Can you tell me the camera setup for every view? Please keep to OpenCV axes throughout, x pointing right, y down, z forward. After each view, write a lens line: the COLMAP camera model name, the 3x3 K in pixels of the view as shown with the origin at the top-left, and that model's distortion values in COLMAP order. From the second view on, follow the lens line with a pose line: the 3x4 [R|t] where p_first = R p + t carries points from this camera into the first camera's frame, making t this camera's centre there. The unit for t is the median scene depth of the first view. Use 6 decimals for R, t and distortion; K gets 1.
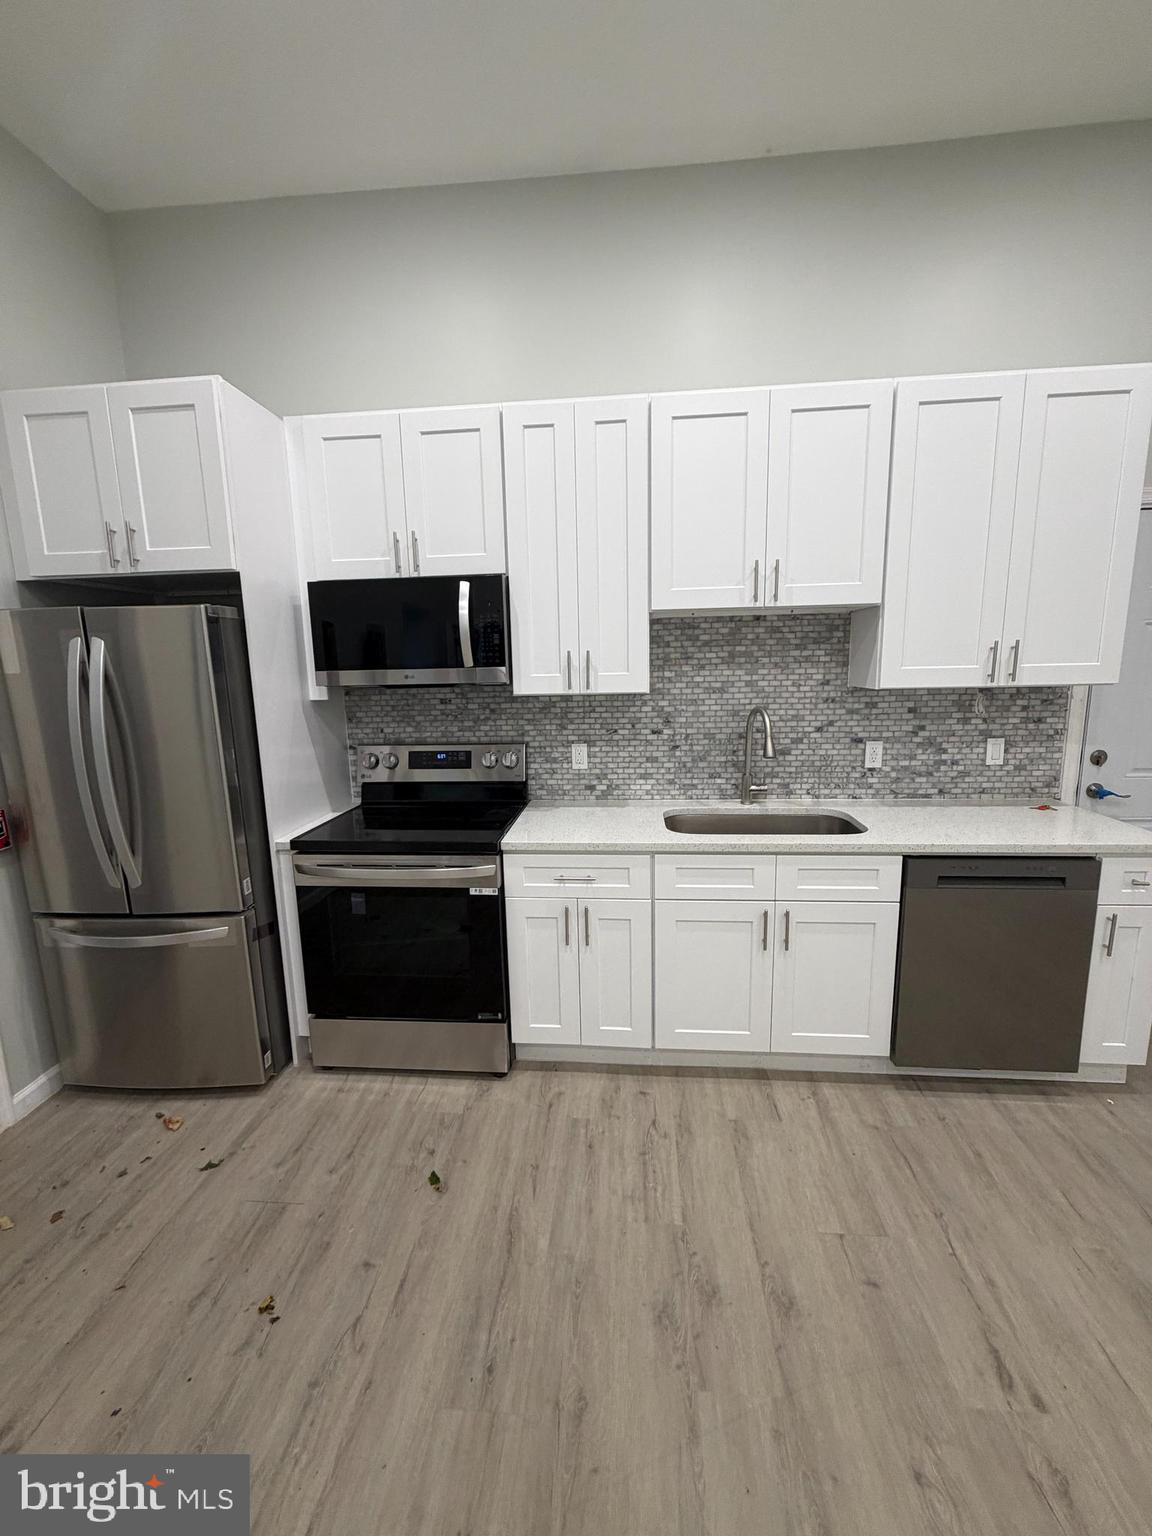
lens RADIAL K [[616.0, 0, 575.2], [0, 616.0, 766.7], [0, 0, 1]] dist [-0.004031, 0.000101]
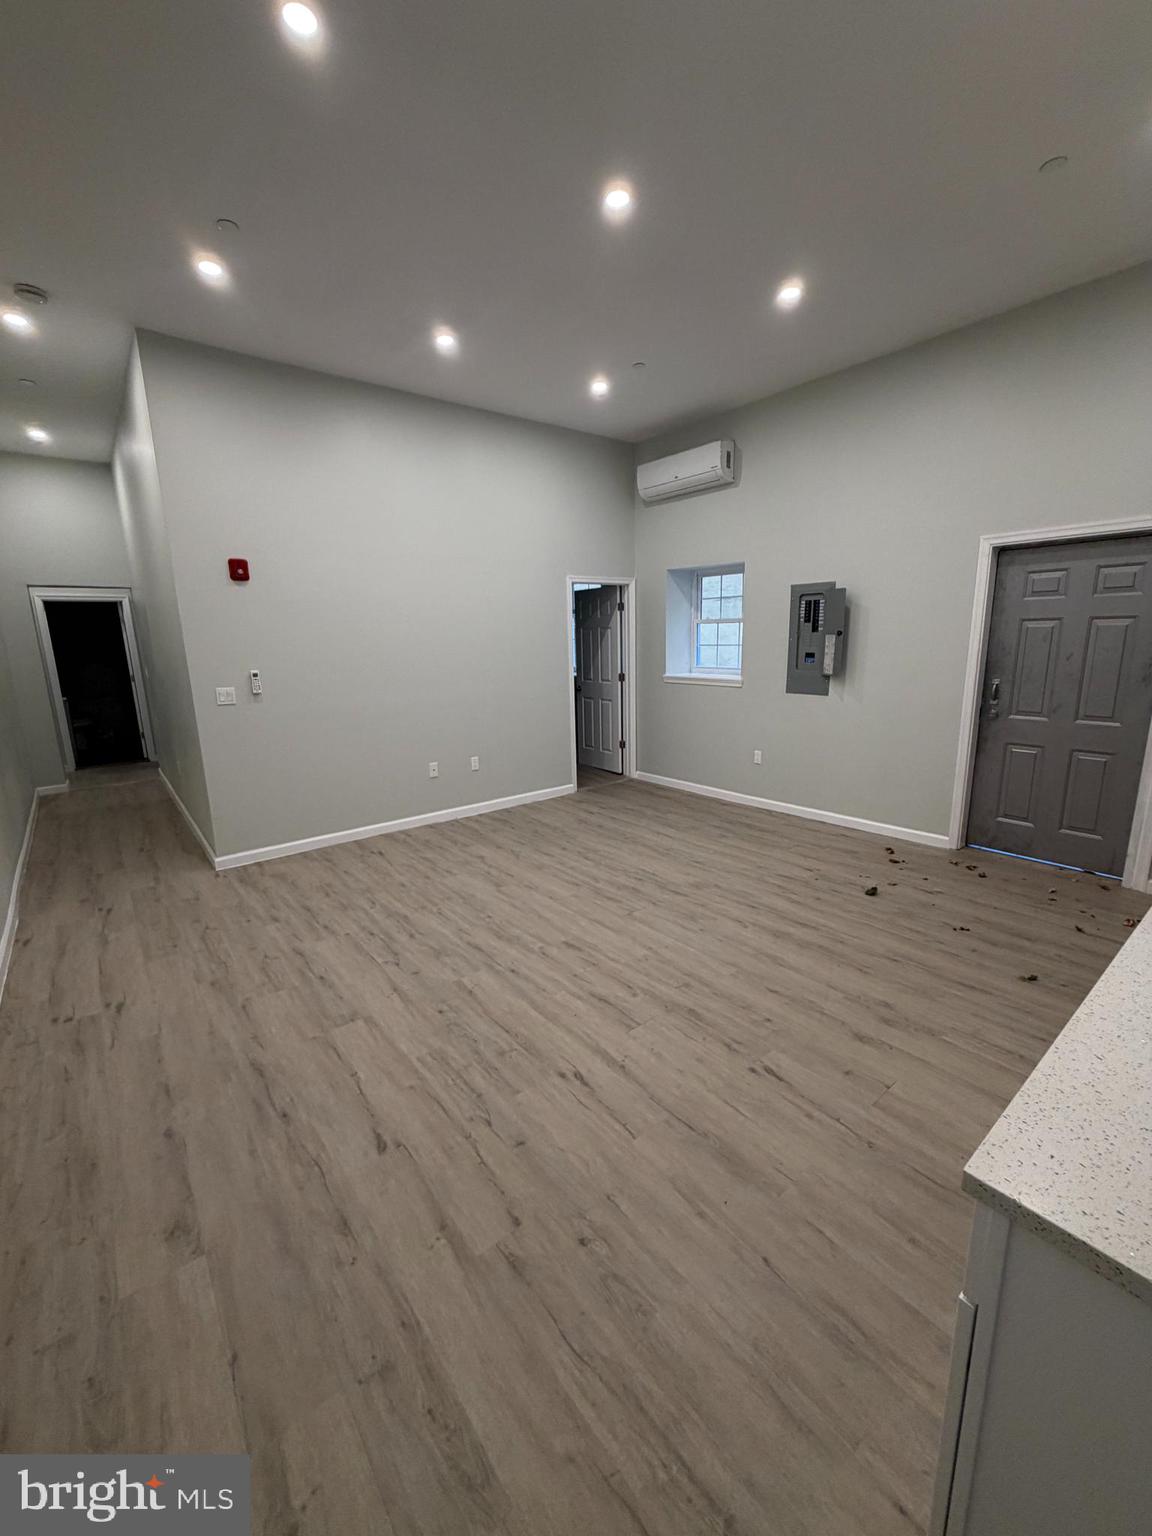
lens RADIAL K [[616.0, 0, 582.2], [0, 616.0, 763.8], [0, 0, 1]] dist [-0.004031, 0.000101]
pose [[-0.717359, 0.185628, -0.671520, 1.216982], [-0.076883, 0.936874, 0.341111, -0.201249], [0.692449, 0.296327, -0.657803, 0.891300]]
